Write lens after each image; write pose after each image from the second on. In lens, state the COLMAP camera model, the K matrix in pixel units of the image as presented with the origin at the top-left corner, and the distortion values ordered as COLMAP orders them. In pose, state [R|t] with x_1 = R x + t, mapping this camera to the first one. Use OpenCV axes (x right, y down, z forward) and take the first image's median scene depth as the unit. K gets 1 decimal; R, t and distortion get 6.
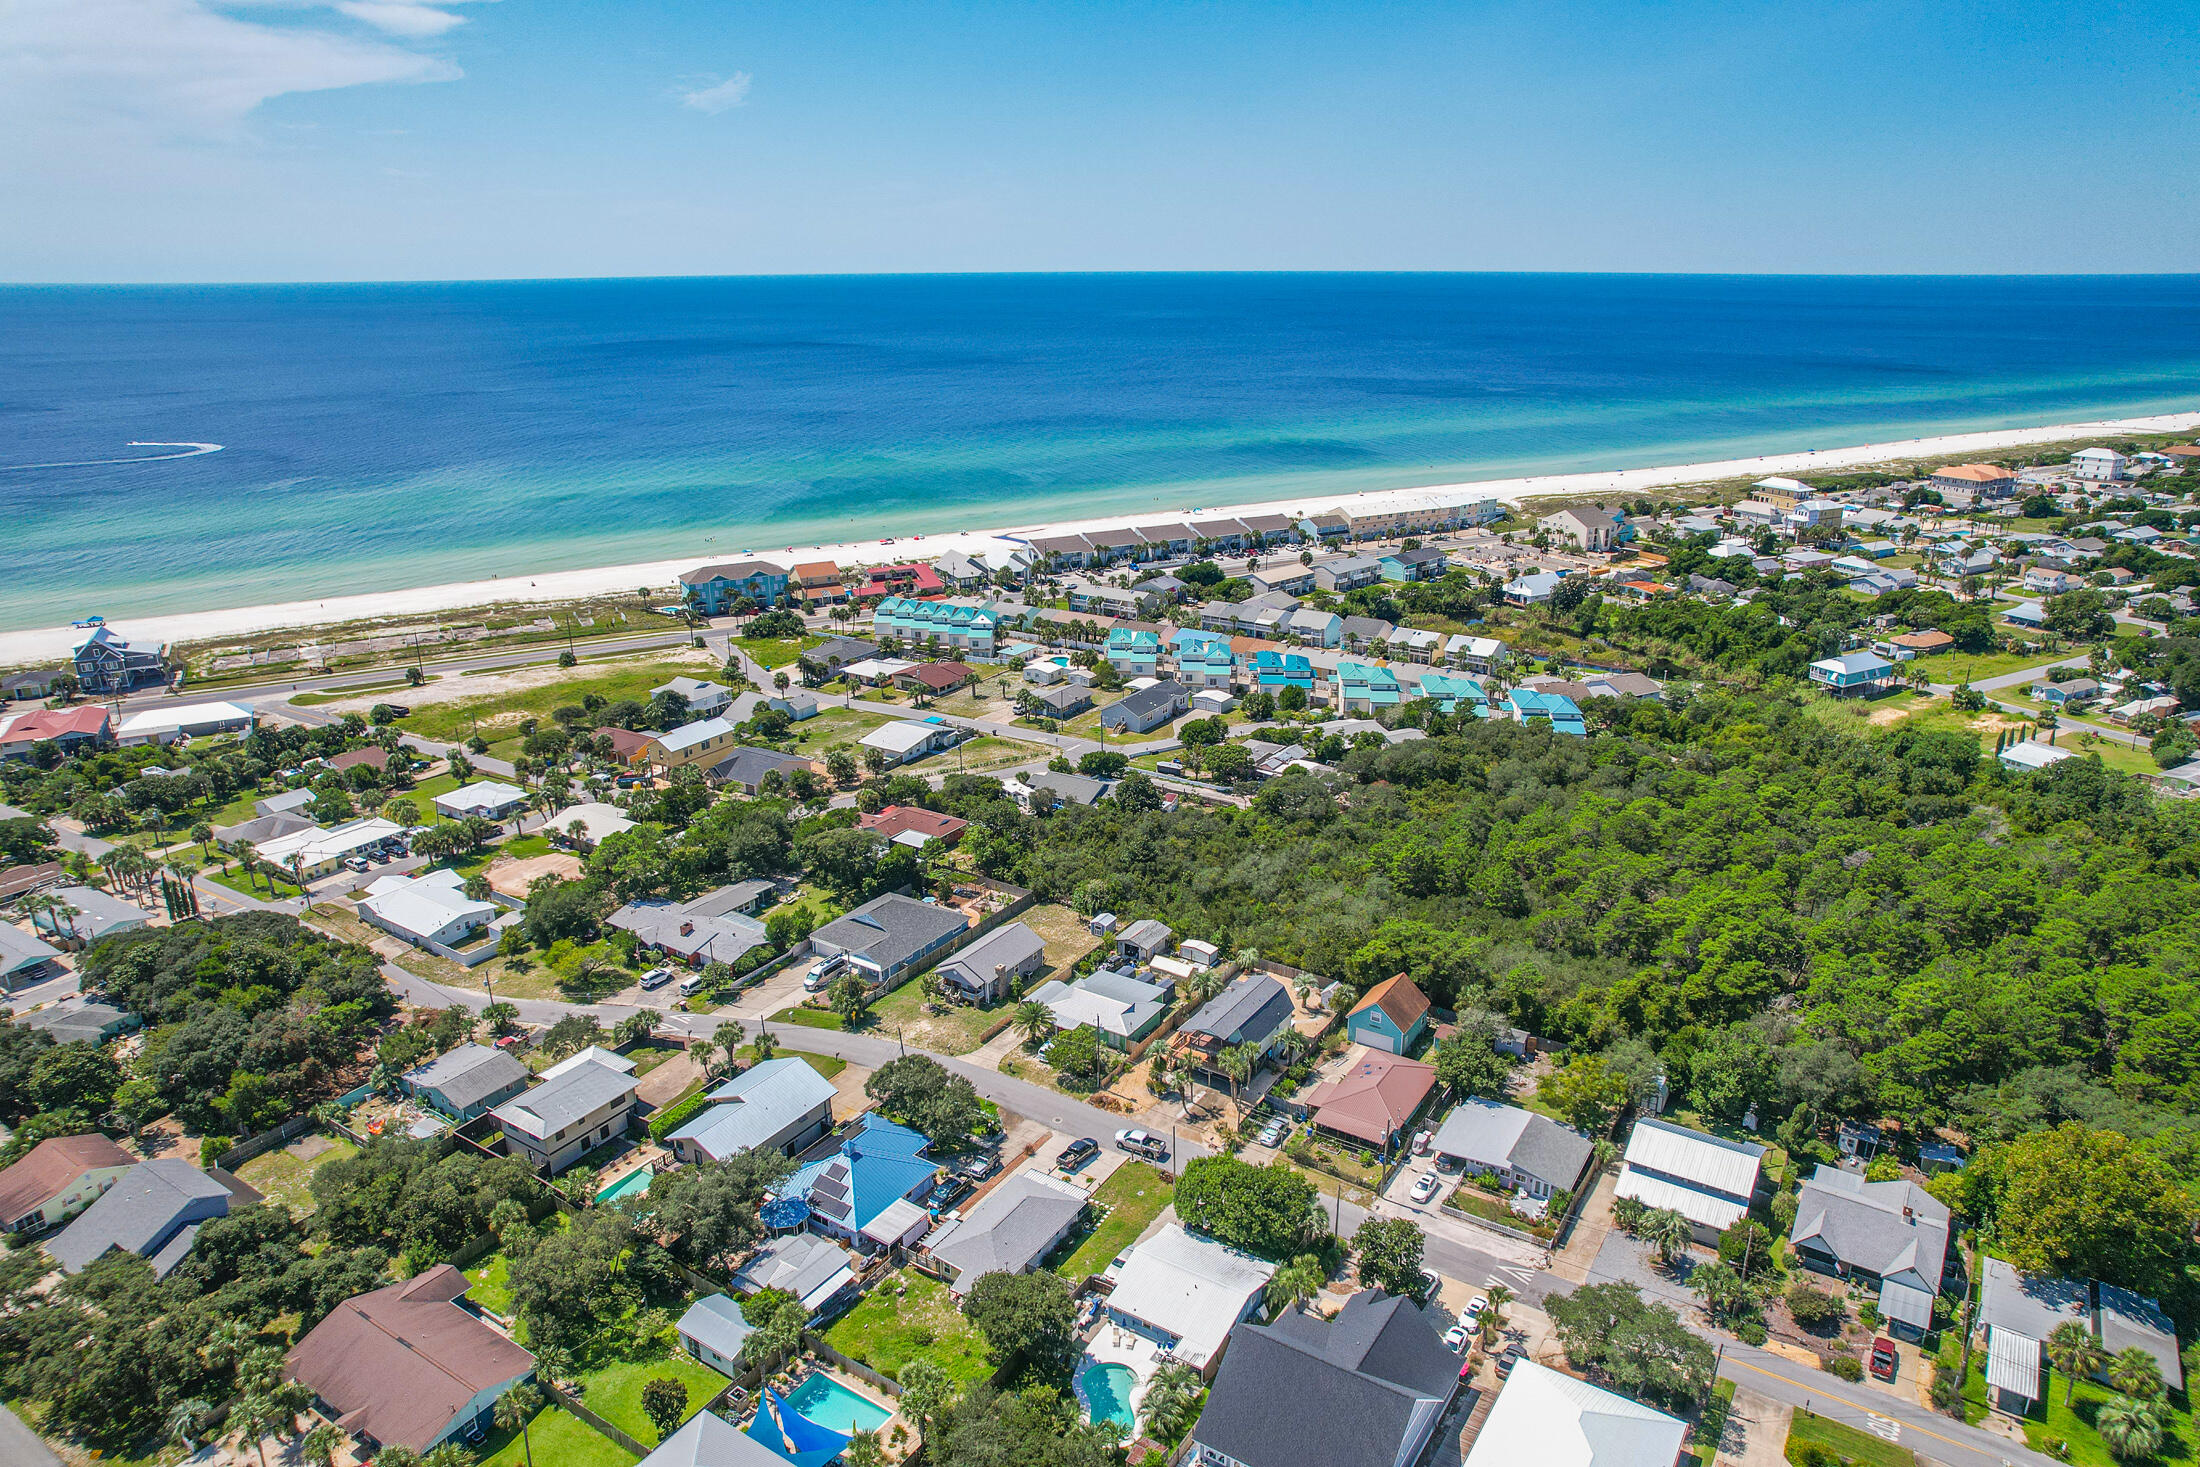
lens RADIAL K [[1410.1, 0, 1100.0], [0, 1410.1, 733.5], [0, 0, 1]] dist [-0.064090, 0.054859]
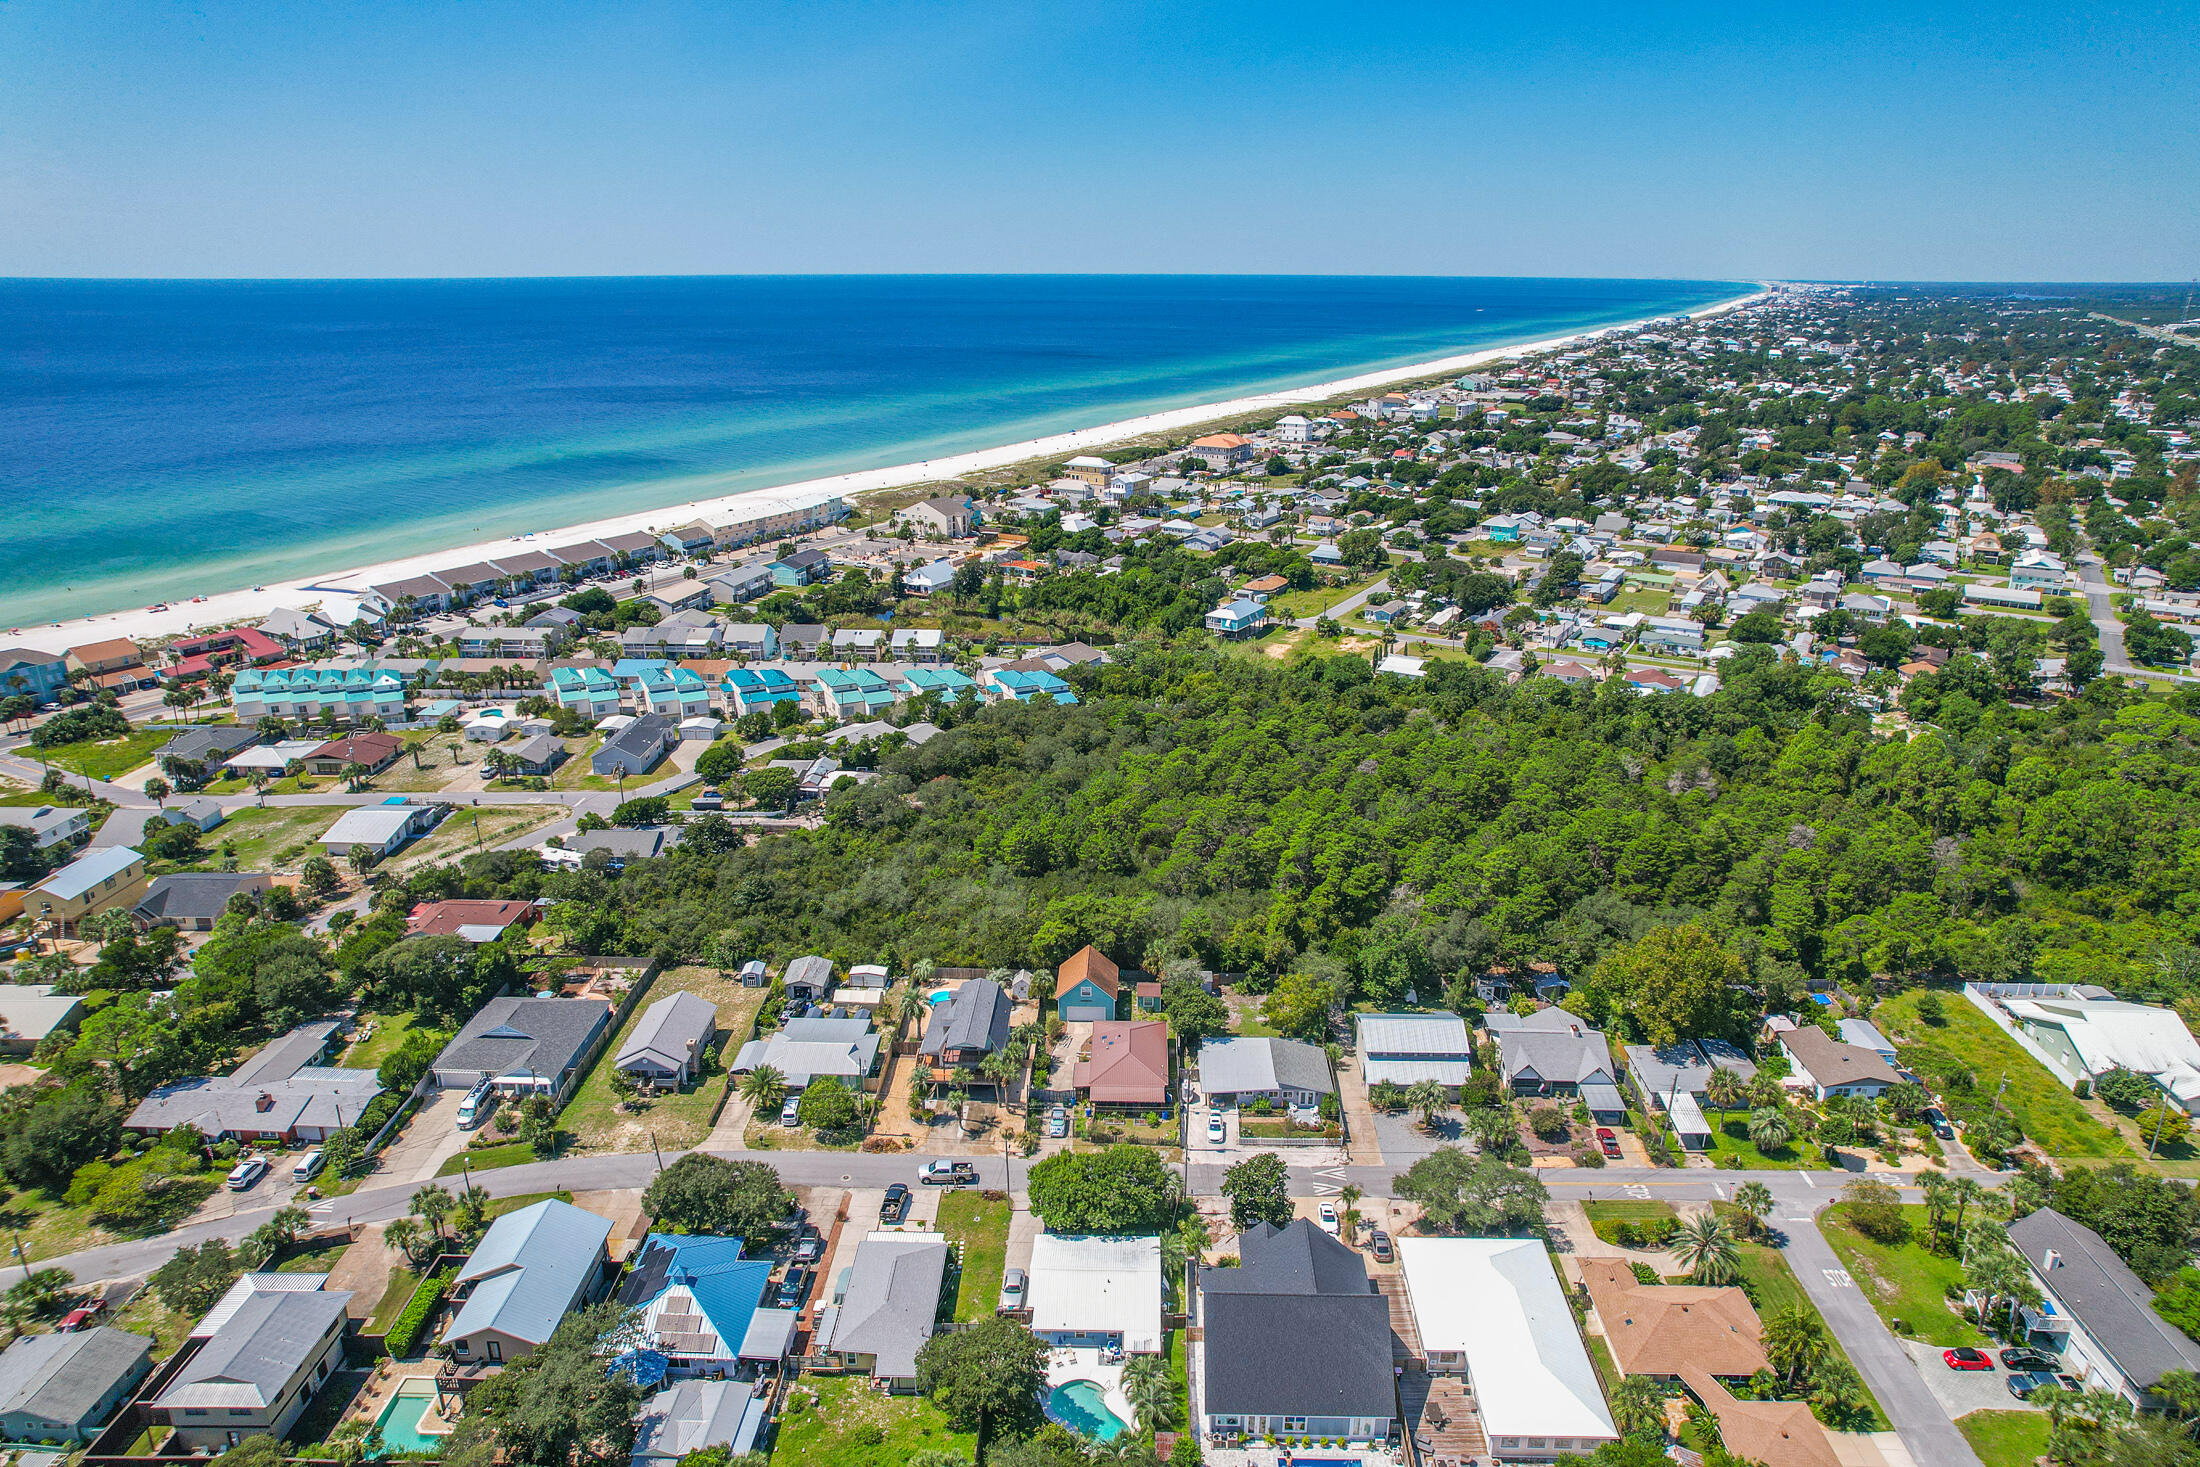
lens RADIAL K [[1410.1, 0, 1100.0], [0, 1410.1, 733.5], [0, 0, 1]] dist [-0.064090, 0.054859]
pose [[0.855674, -0.158371, 0.492688, -0.161575], [0.159416, 0.986393, 0.040205, -0.015709], [-0.492351, 0.044139, 0.869277, 0.046850]]
